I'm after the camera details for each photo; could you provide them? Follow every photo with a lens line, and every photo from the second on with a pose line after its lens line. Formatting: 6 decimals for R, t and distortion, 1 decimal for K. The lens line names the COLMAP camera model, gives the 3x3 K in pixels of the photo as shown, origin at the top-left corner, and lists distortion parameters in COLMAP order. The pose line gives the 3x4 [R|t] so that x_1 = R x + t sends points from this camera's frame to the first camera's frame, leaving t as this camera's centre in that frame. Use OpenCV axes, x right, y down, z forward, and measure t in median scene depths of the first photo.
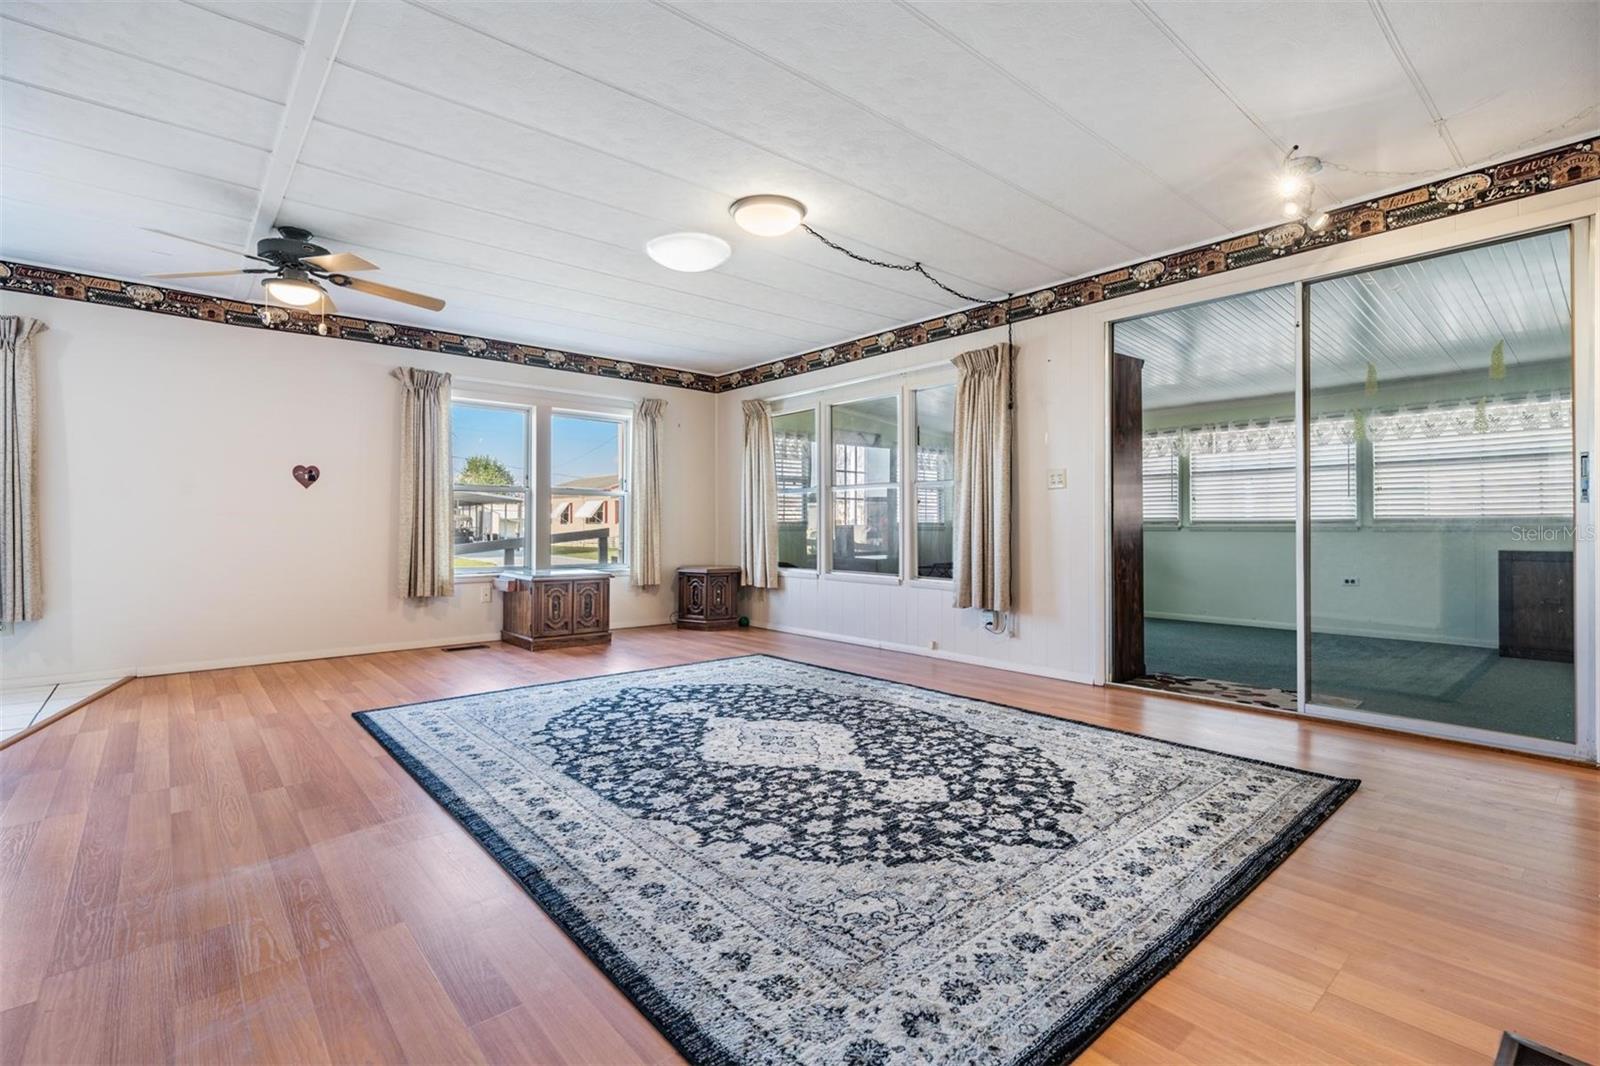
lens RADIAL K [[721.3, 0, 781.3], [0, 721.3, 524.2], [0, 0, 1]] dist [0.002942, 0.000138]
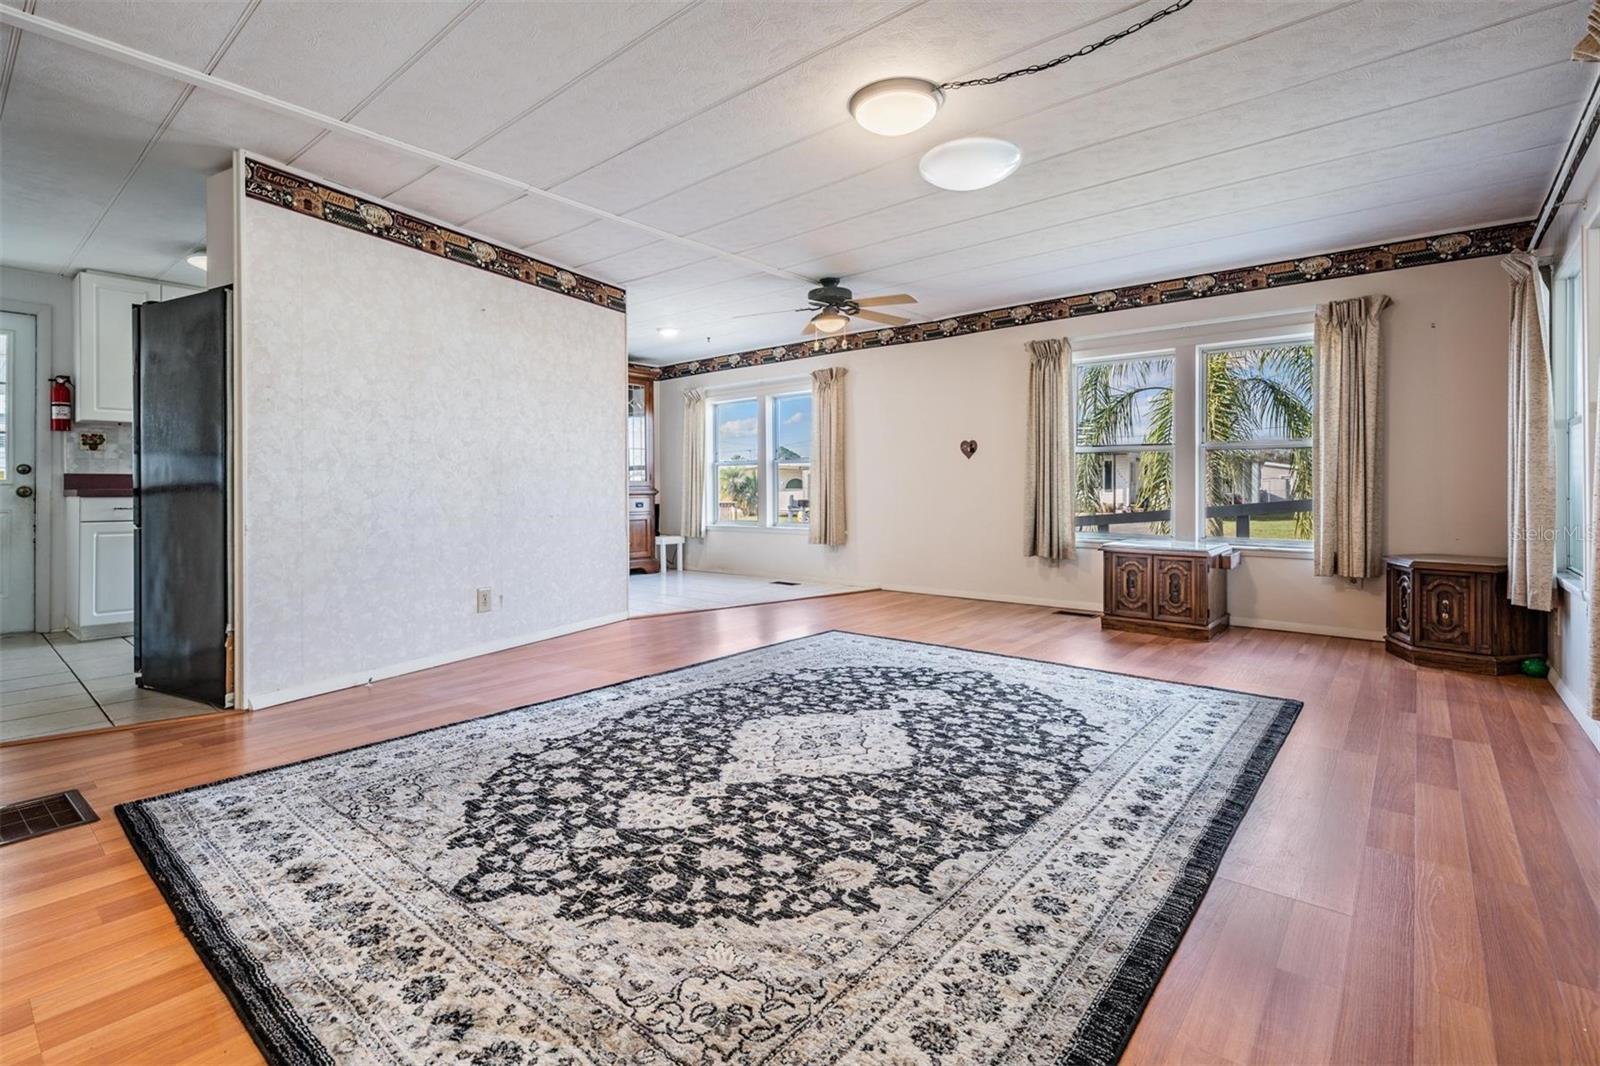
lens RADIAL K [[723.5, 0, 803.8], [0, 723.5, 490.6], [0, 0, 1]] dist [0.001286, 0.000037]
pose [[0.186618, 0.000808, -0.982432, 0.985474], [0.004500, 0.999988, 0.001677, 0.001077], [0.982422, -0.004734, 0.186612, 0.967218]]
